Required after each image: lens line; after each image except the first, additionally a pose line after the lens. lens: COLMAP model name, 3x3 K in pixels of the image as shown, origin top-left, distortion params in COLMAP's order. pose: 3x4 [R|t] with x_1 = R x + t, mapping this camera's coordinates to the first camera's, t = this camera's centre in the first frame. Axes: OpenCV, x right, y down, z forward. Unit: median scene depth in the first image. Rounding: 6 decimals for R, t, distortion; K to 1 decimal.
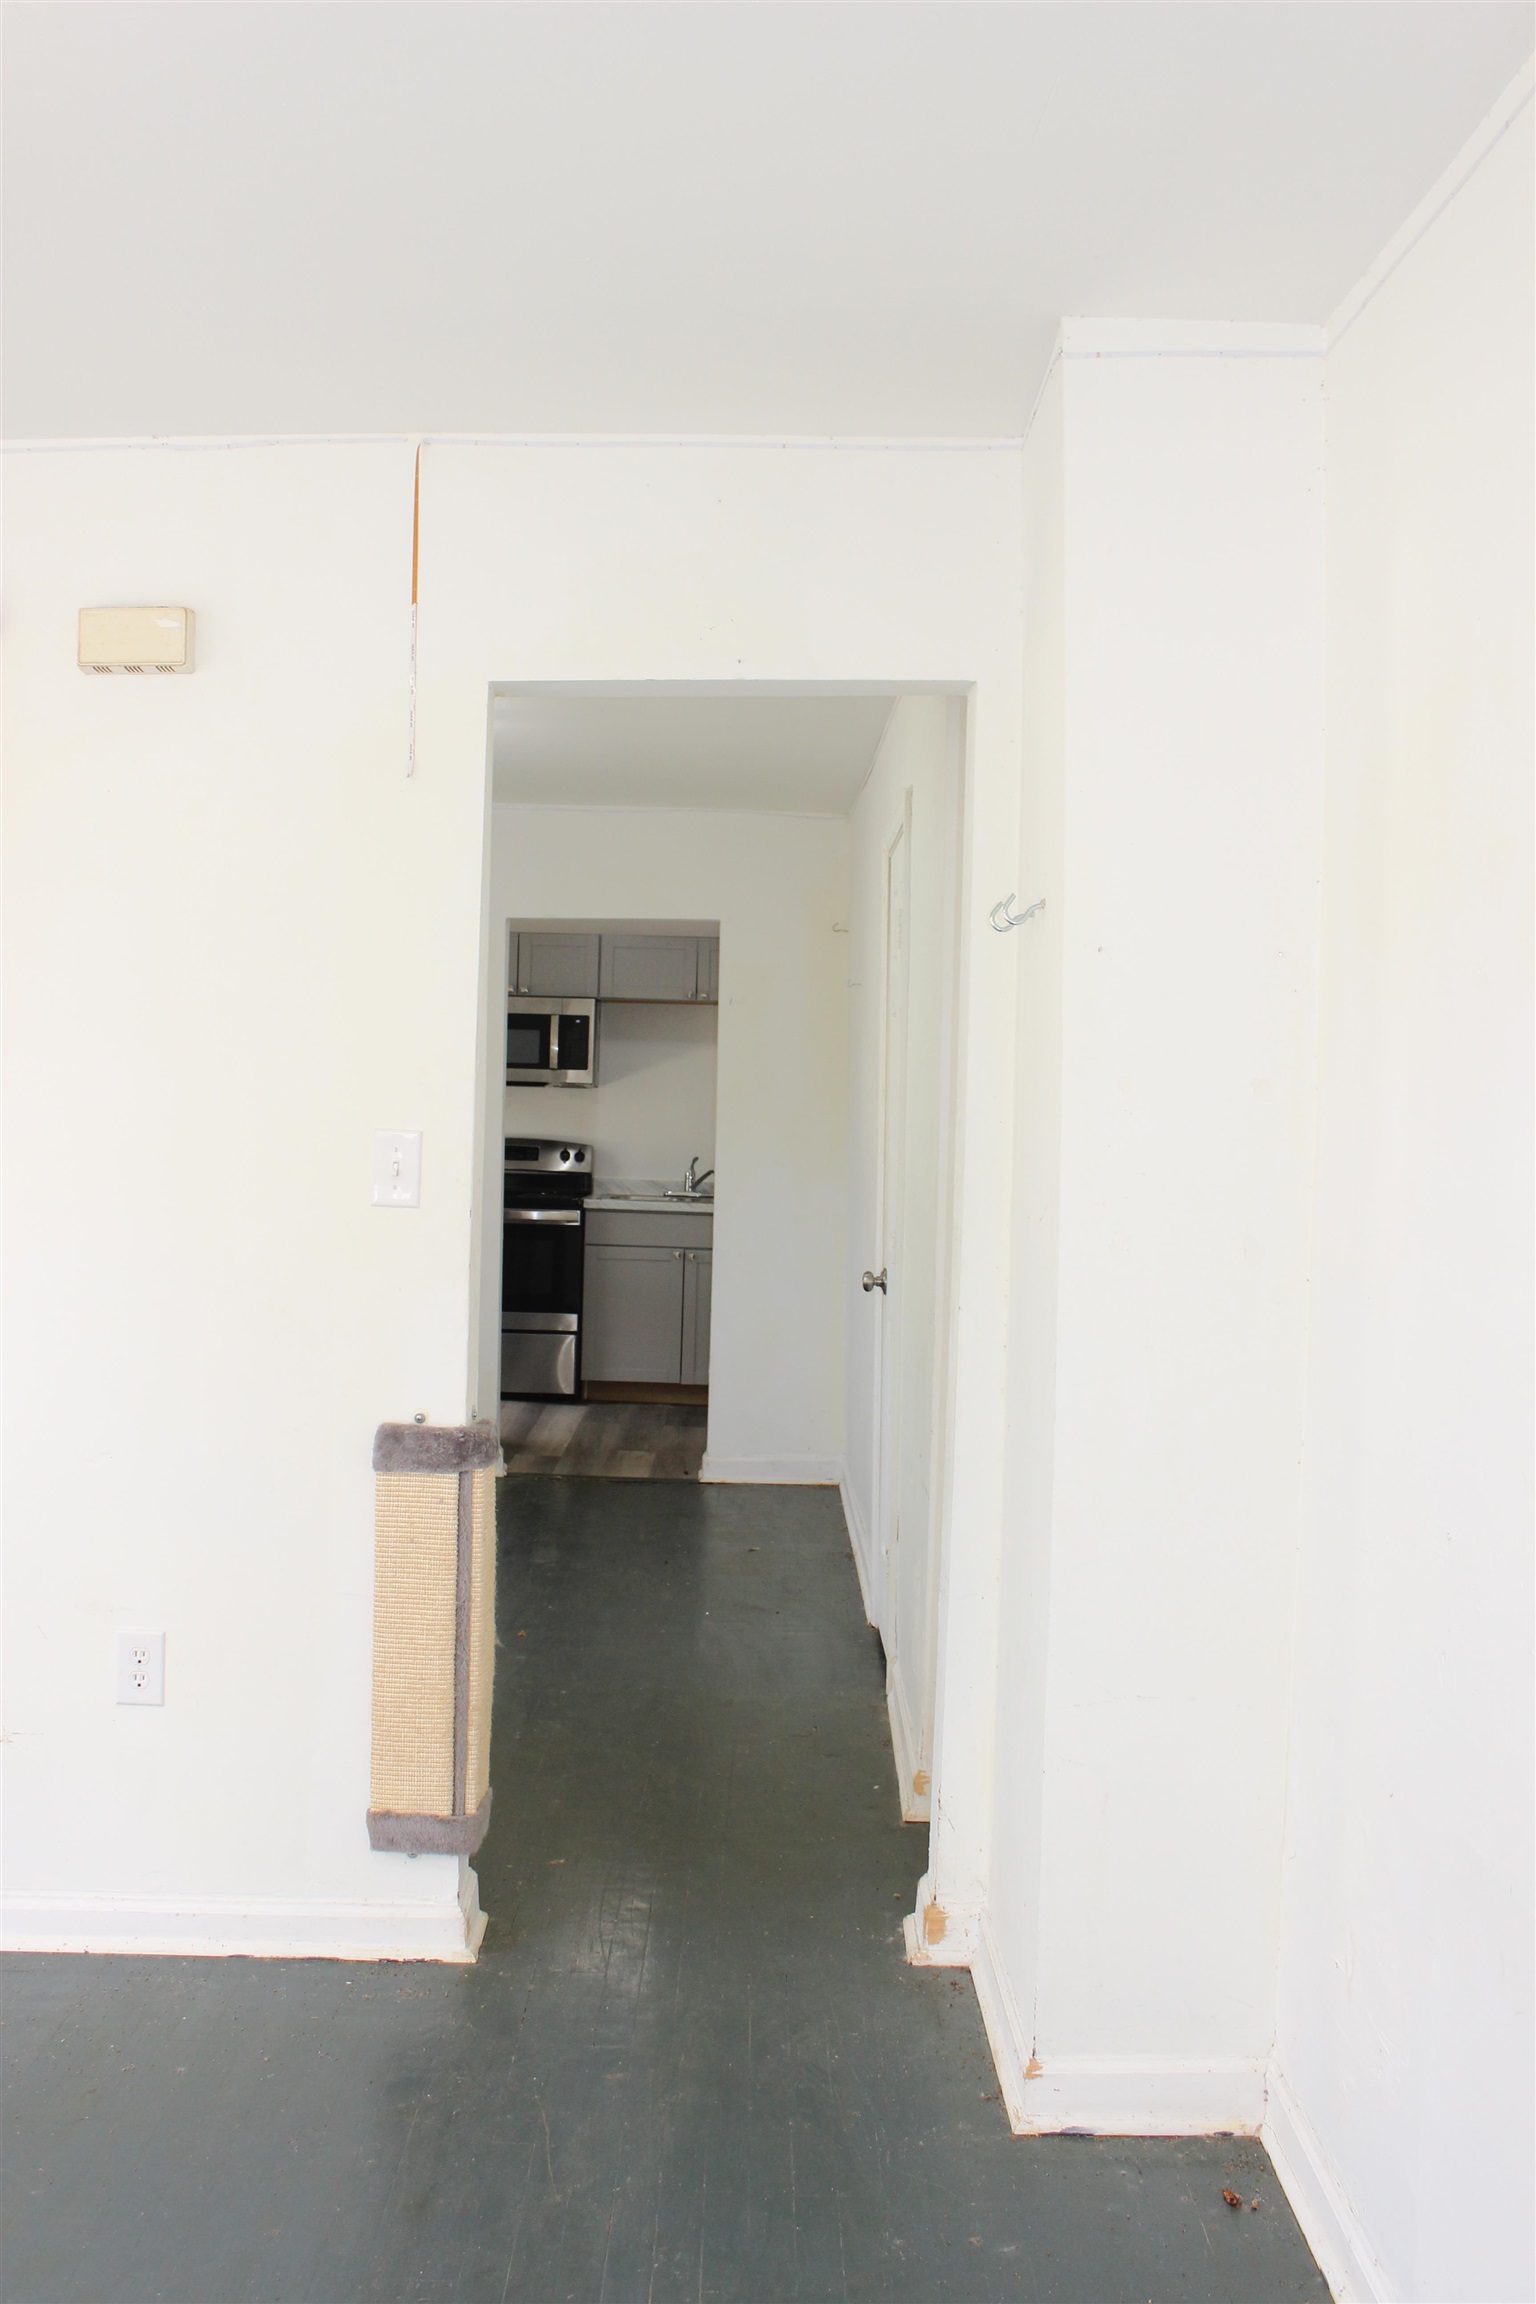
lens RADIAL K [[2063.9, 0, 708.5], [0, 2063.9, 1132.0], [0, 0, 1]] dist [-0.158210, 0.142339]
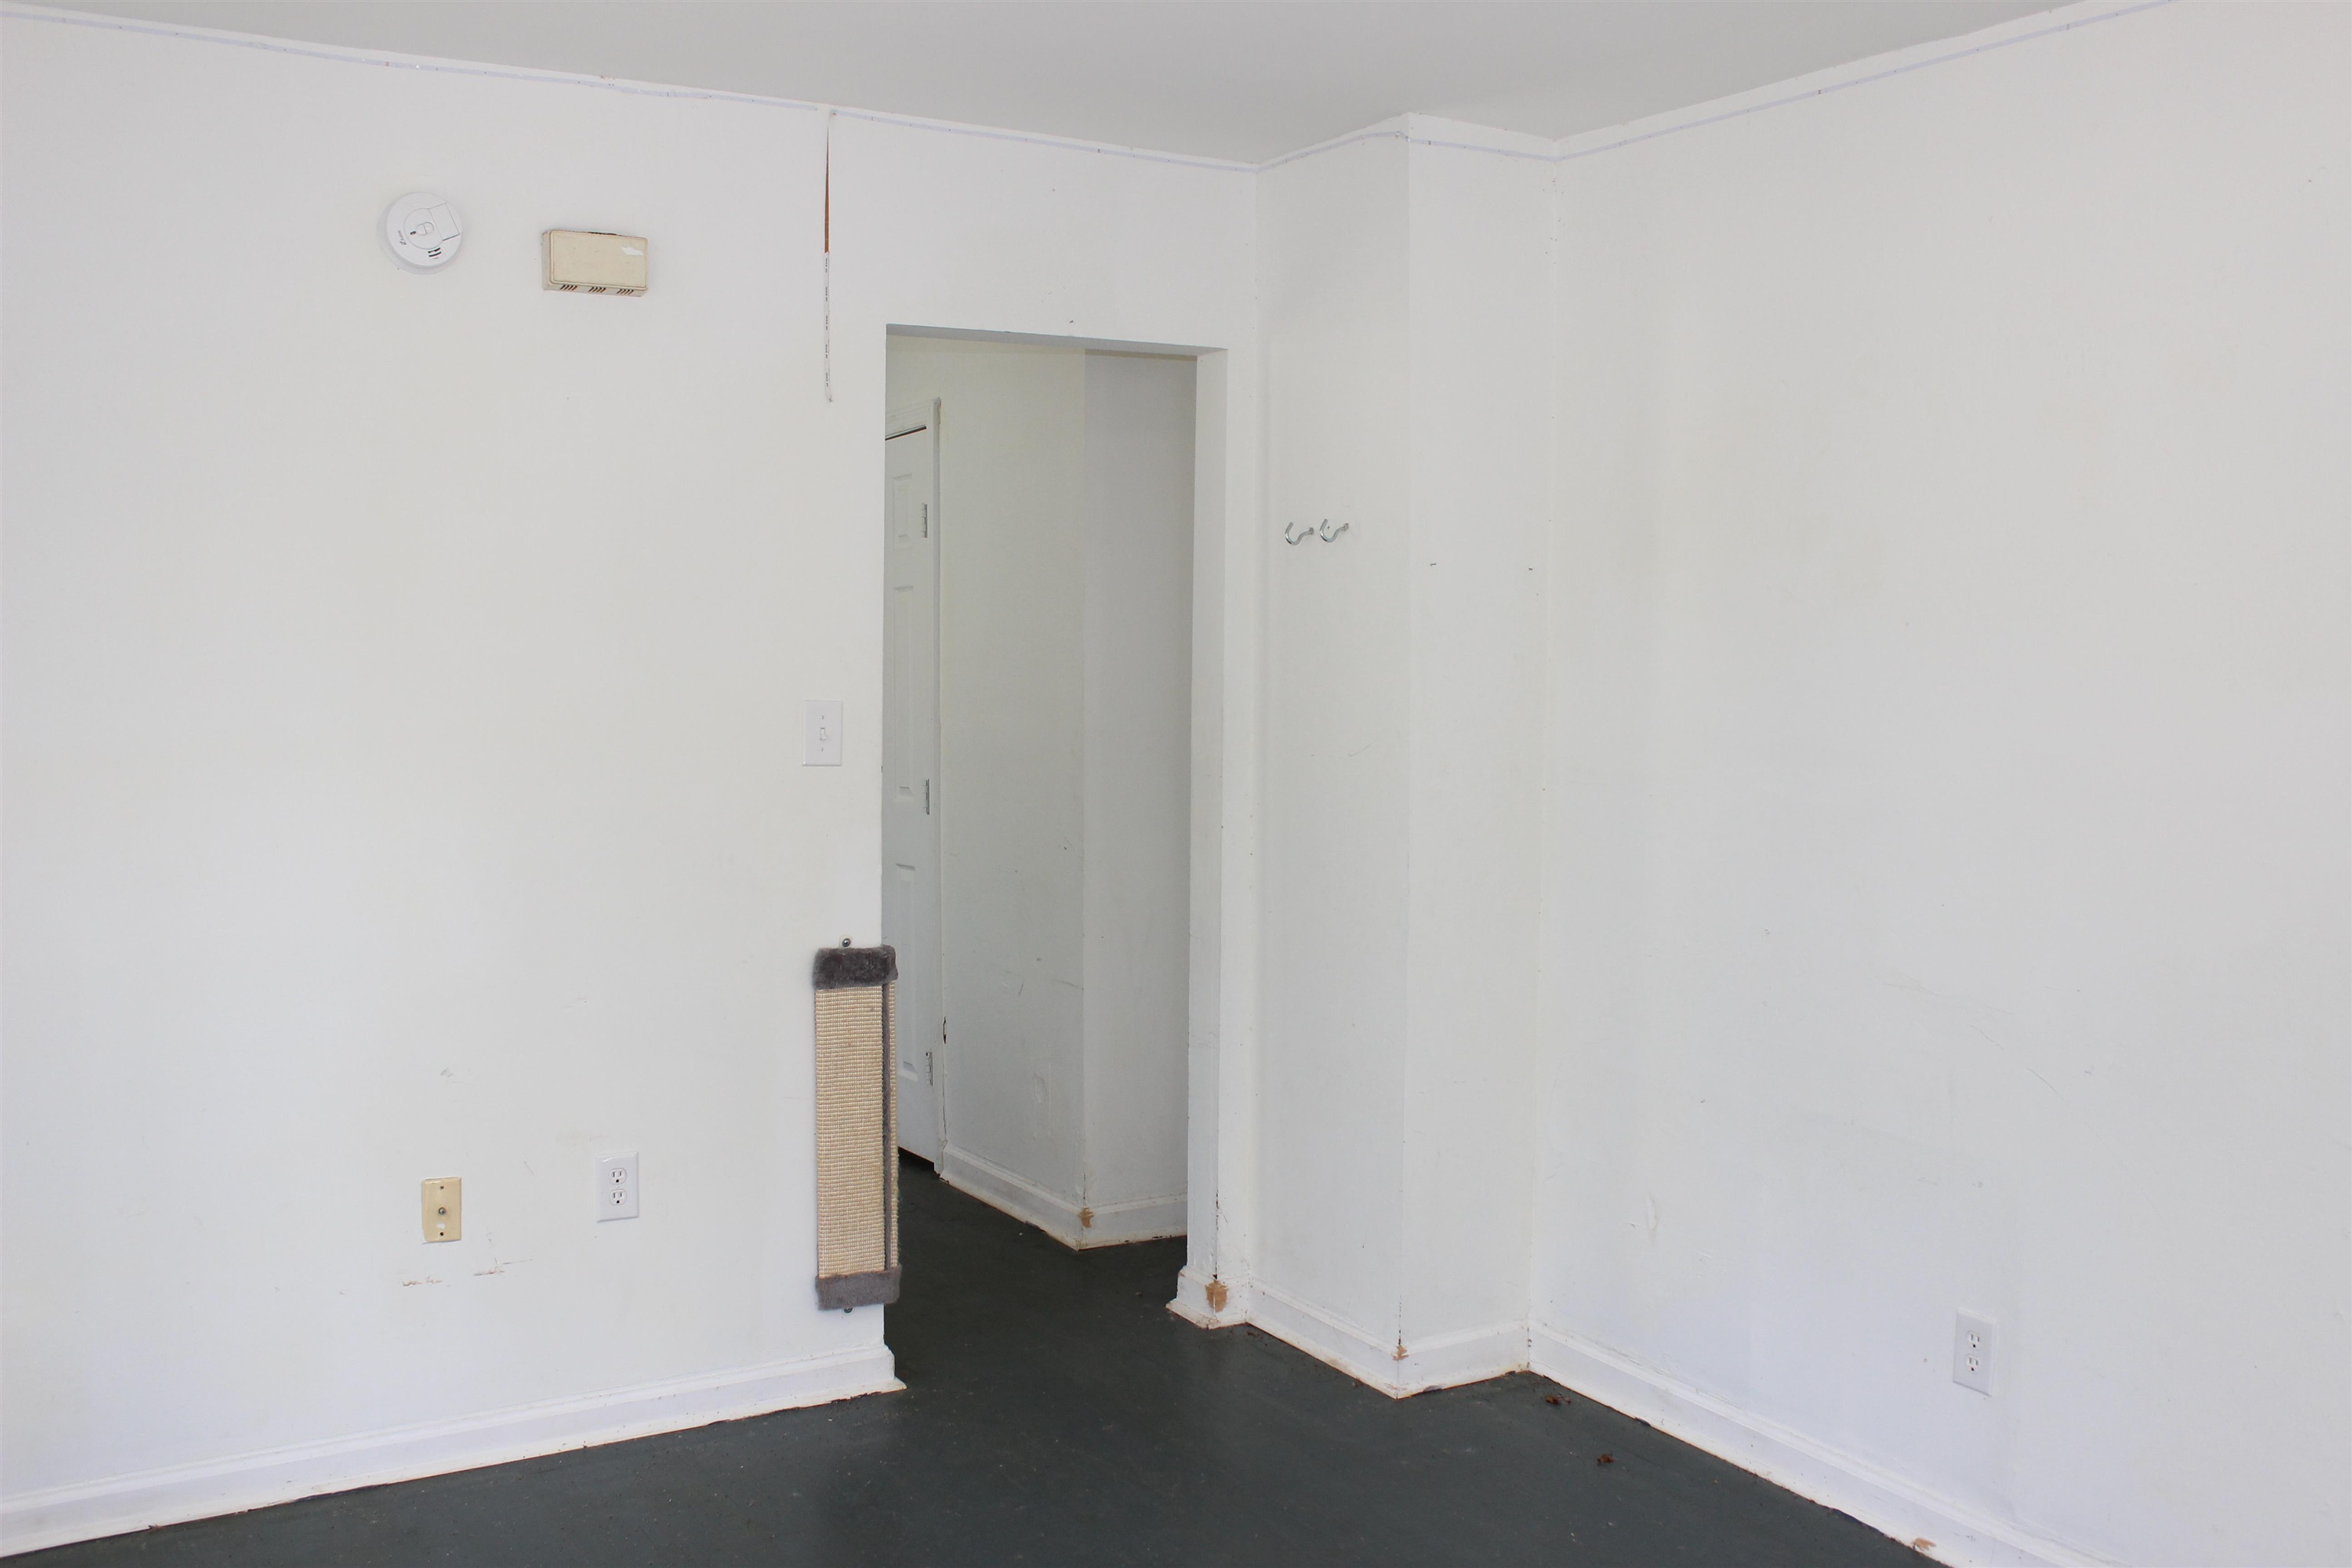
lens RADIAL K [[2106.9, 0, 1176.0], [0, 2106.9, 784.0], [0, 0, 1]] dist [-0.158210, 0.142339]
pose [[0.851354, -0.041346, 0.522959, -0.616736], [0.016792, 0.998526, 0.051608, -0.012166], [-0.524322, -0.035155, 0.850794, -0.134617]]
